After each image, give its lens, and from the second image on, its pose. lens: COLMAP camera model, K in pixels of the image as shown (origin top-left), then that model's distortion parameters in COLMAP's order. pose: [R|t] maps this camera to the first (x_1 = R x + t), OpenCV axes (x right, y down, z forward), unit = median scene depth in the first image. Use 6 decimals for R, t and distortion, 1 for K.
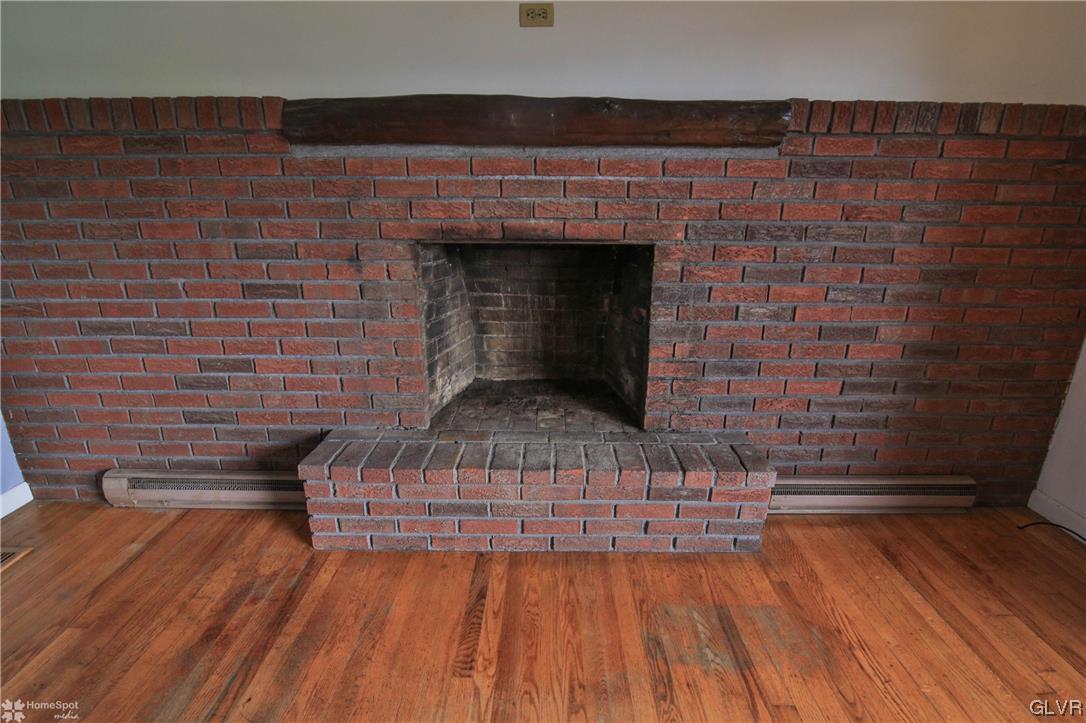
lens RADIAL K [[530.6, 0, 547.0], [0, 530.6, 367.4], [0, 0, 1]] dist [-0.015216, -0.000700]
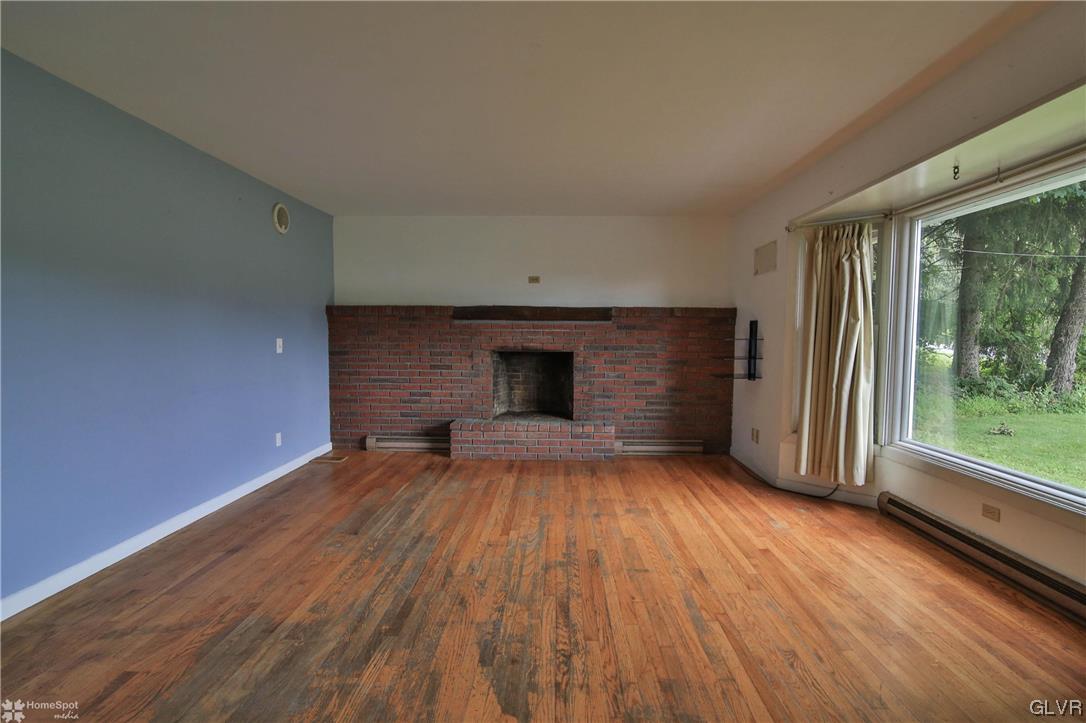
lens RADIAL K [[530.6, 0, 542.0], [0, 530.6, 362.5], [0, 0, 1]] dist [-0.015216, -0.000700]
pose [[0.999611, 0.003481, -0.027661, 0.105372], [-0.010357, 0.967537, -0.252517, 0.548222], [0.025884, 0.252705, 0.967197, -1.762085]]
